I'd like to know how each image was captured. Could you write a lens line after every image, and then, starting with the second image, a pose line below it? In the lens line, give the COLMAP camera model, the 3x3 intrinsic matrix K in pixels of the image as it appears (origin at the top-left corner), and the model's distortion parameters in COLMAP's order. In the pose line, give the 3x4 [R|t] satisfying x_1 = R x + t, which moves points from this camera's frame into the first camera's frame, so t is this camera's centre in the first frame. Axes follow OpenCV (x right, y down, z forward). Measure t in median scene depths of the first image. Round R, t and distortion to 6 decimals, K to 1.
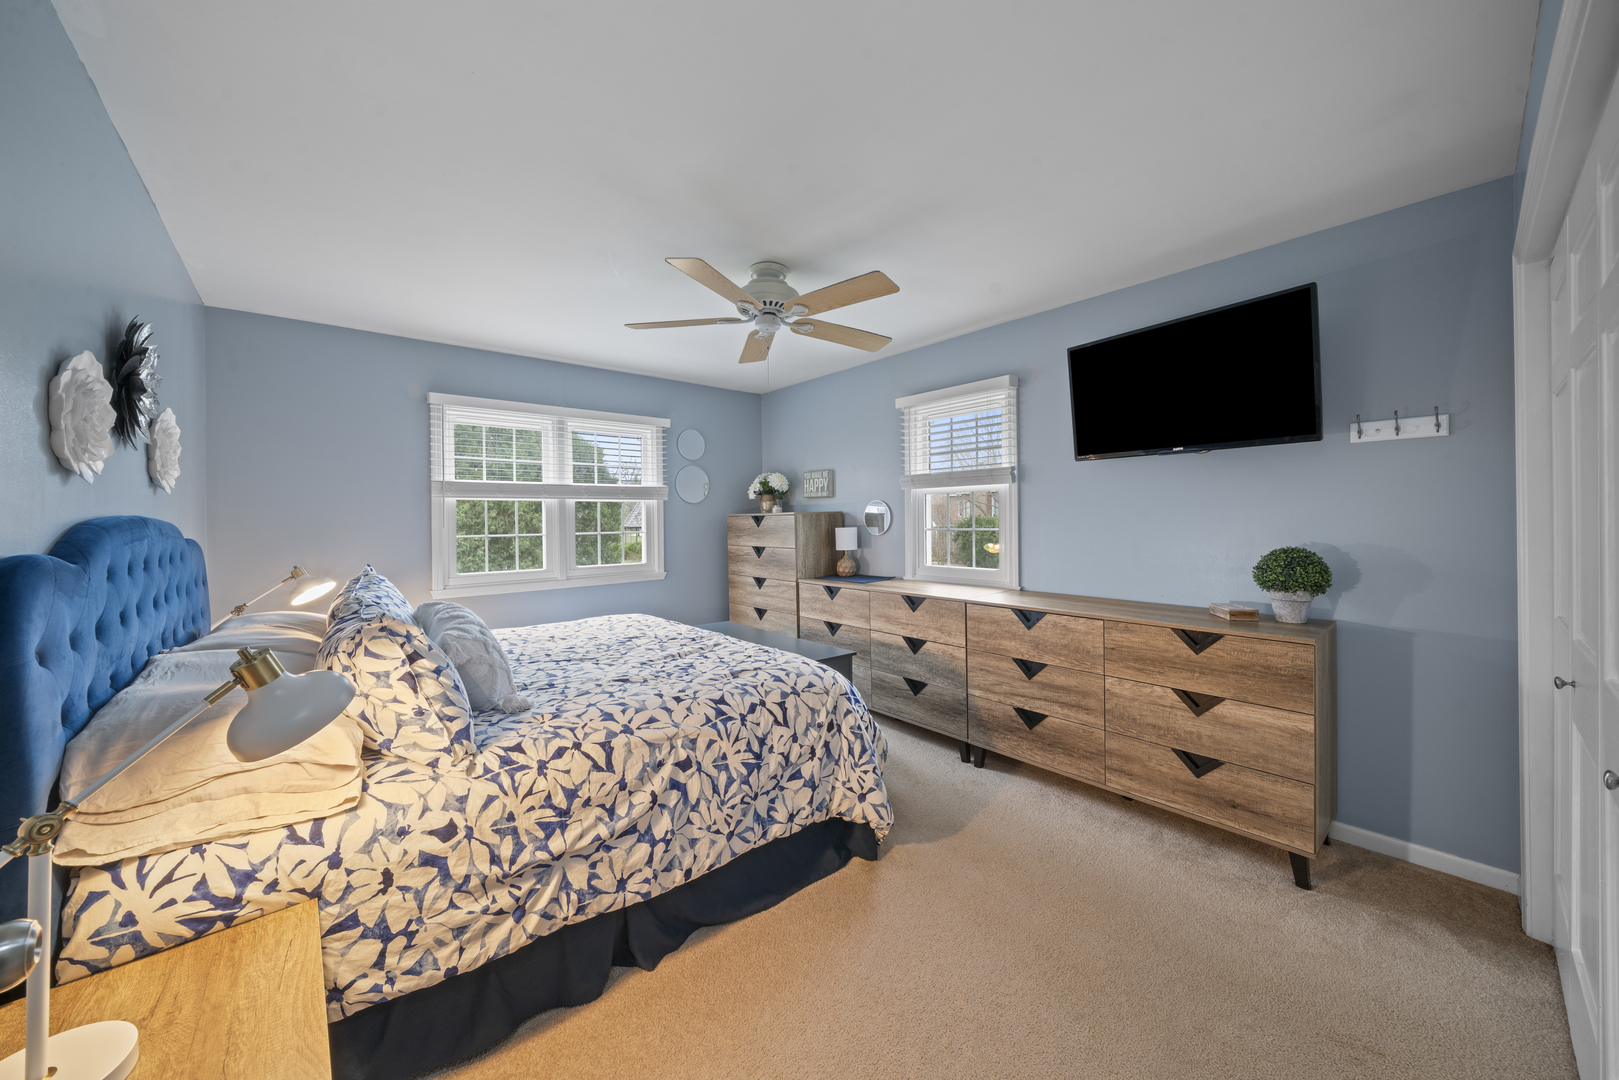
lens RADIAL K [[553.7, 0, 806.4], [0, 553.7, 523.0], [0, 0, 1]] dist [-0.001565, -0.000106]
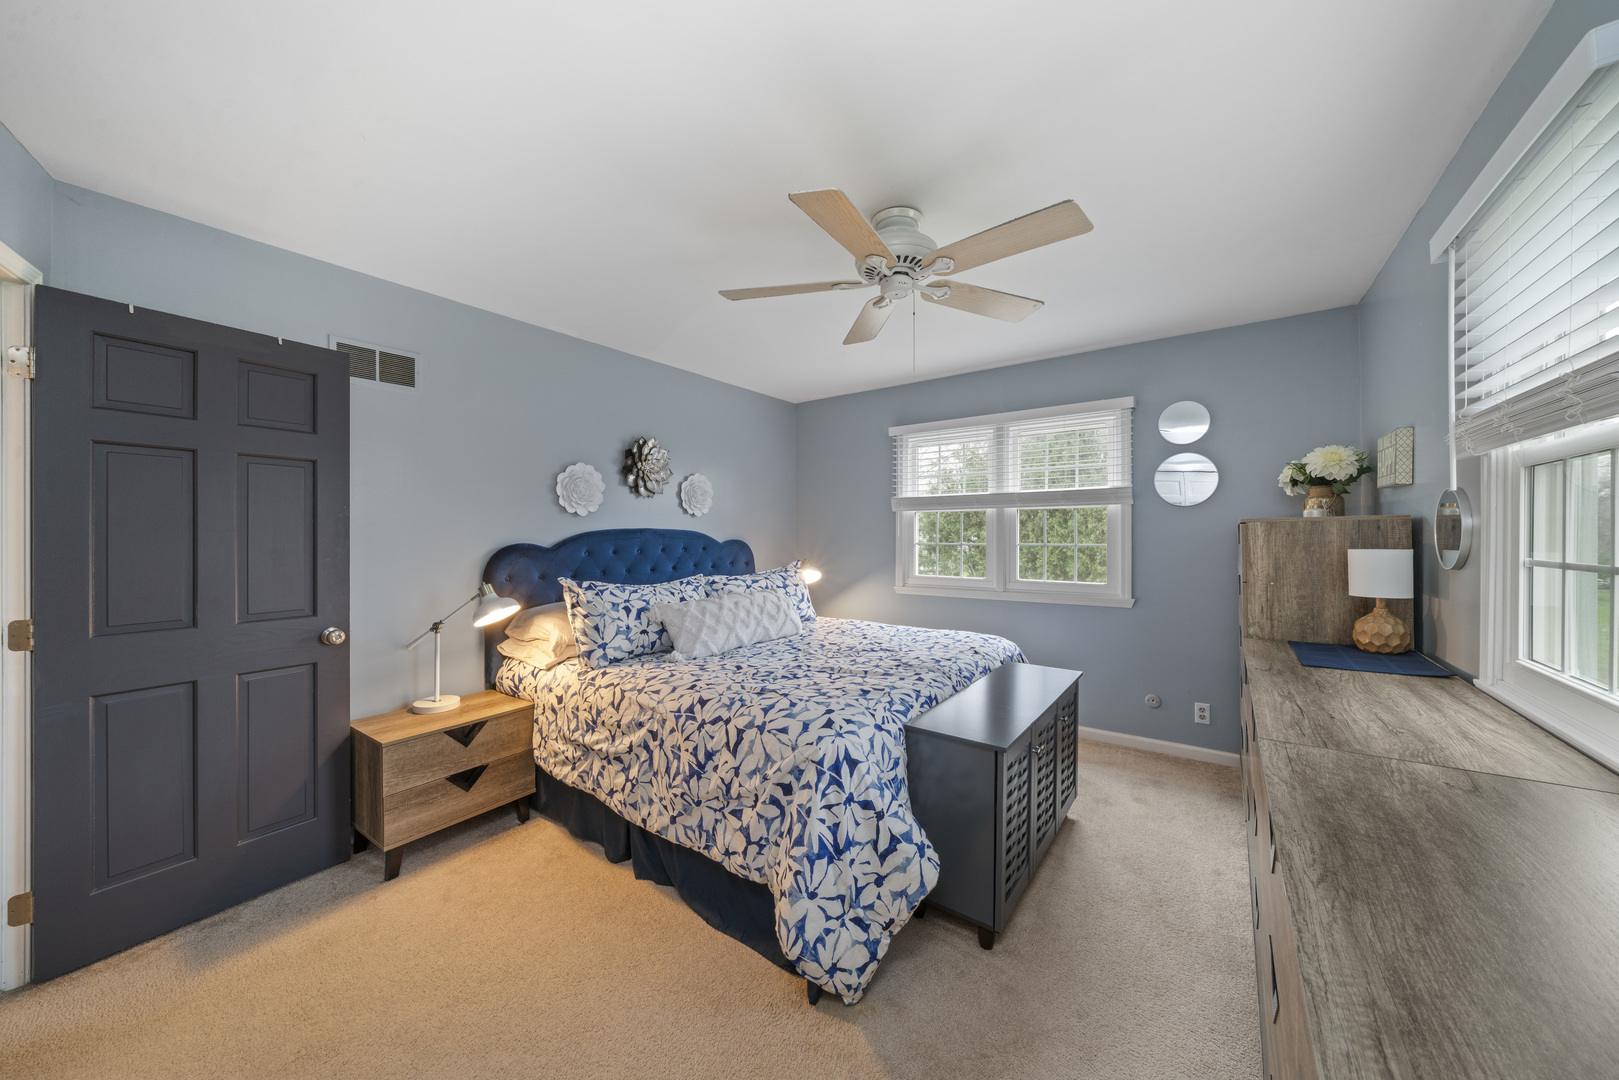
lens RADIAL K [[562.2, 0, 799.5], [0, 562.2, 533.3], [0, 0, 1]] dist [-0.001799, 0.000024]
pose [[0.232446, 0.011862, -0.972537, 1.013199], [-0.004273, 0.999928, 0.011175, -0.020614], [0.972600, 0.001558, 0.232480, 0.990268]]
